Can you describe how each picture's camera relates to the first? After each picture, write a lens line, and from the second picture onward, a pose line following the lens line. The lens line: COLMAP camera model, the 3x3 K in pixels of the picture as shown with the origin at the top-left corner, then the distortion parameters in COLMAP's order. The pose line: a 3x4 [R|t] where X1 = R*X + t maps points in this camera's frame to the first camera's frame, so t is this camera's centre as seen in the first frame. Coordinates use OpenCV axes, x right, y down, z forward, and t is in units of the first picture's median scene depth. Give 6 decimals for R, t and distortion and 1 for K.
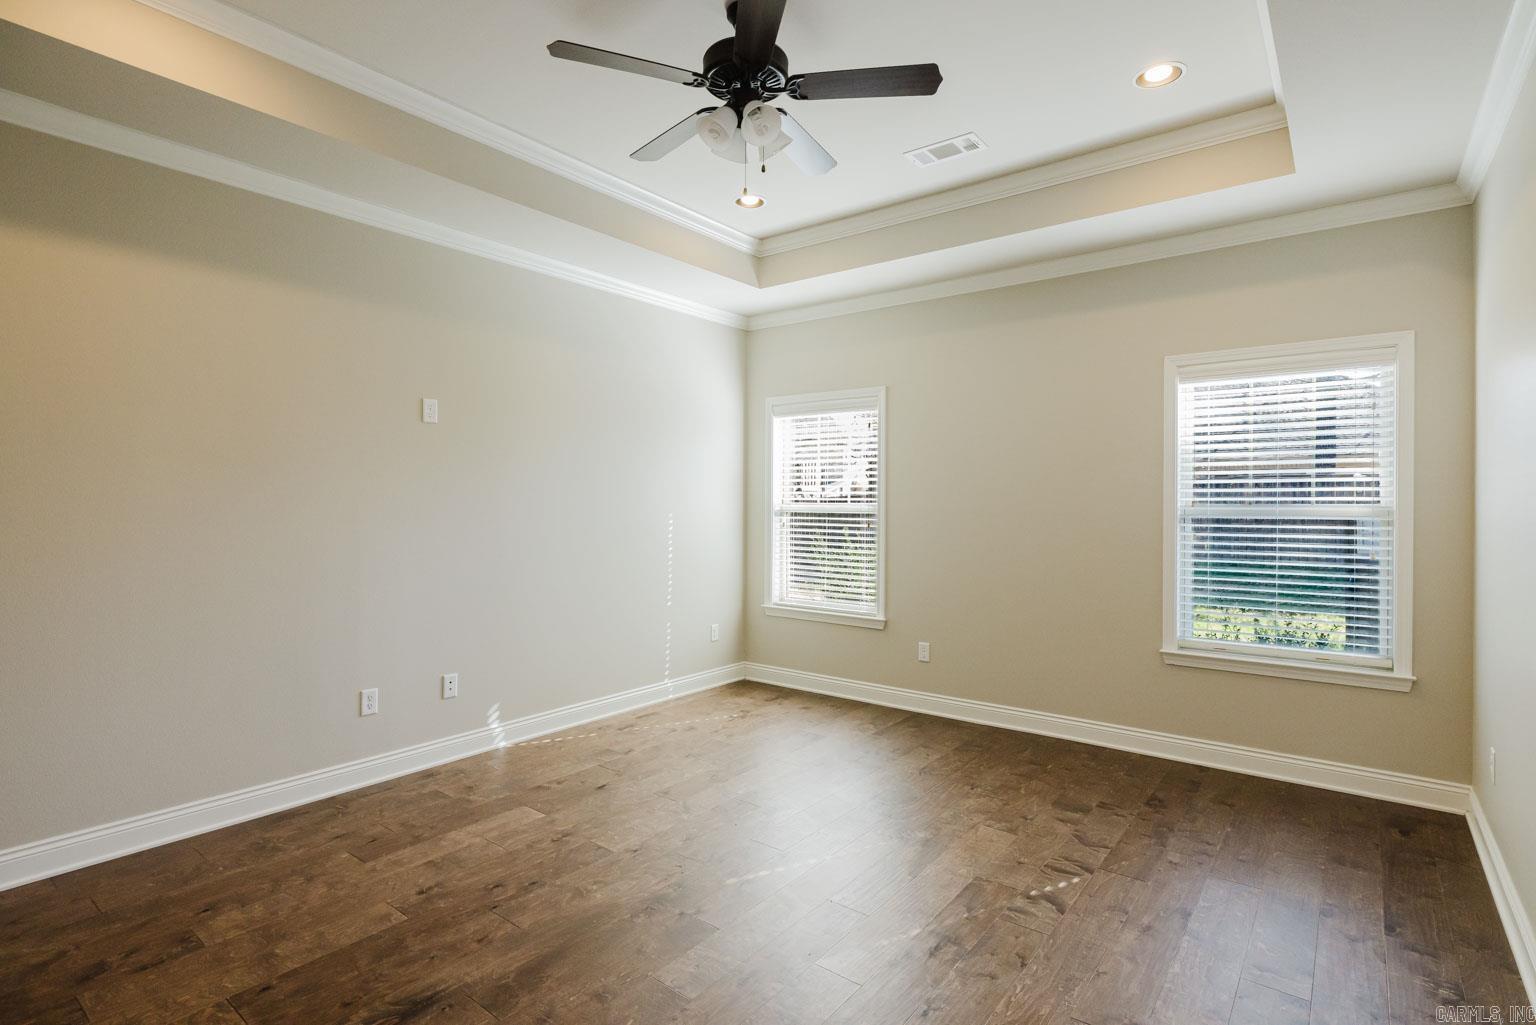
lens RADIAL K [[759.2, 0, 775.7], [0, 759.2, 520.9], [0, 0, 1]] dist [0.002490, 0.000701]
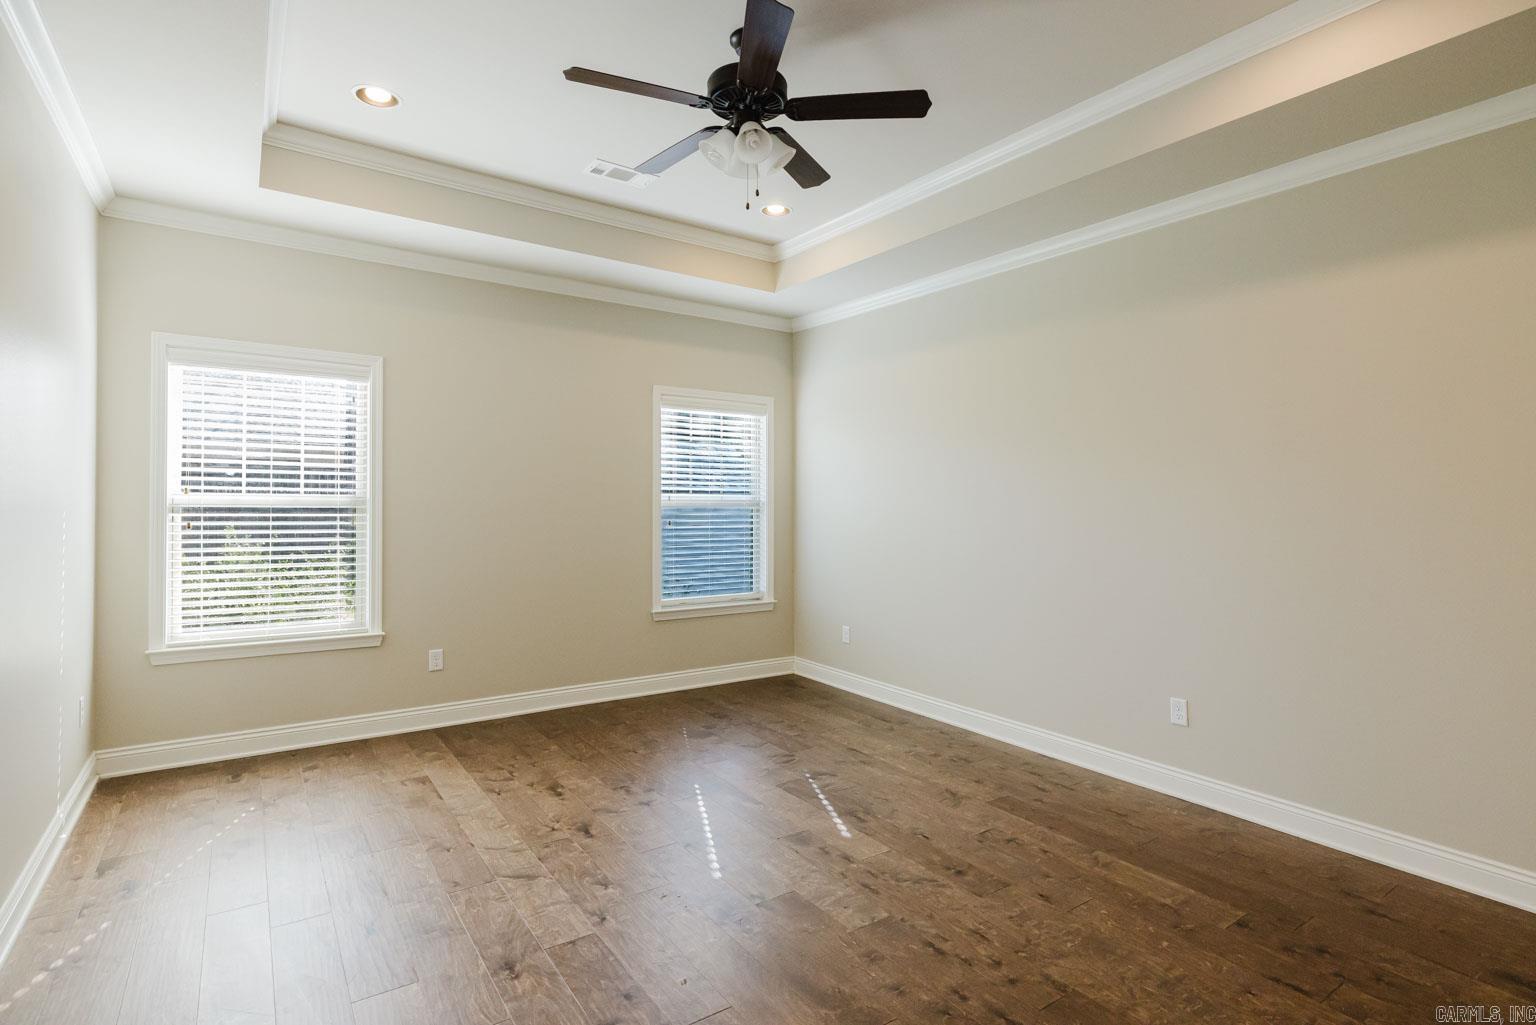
lens RADIAL K [[759.2, 0, 776.1], [0, 759.2, 504.7], [0, 0, 1]] dist [0.002490, 0.000701]
pose [[0.294460, -0.005816, 0.955646, -0.660055], [0.012395, 0.999921, 0.002266, -0.011681], [-0.955583, 0.011178, 0.294509, 0.412510]]
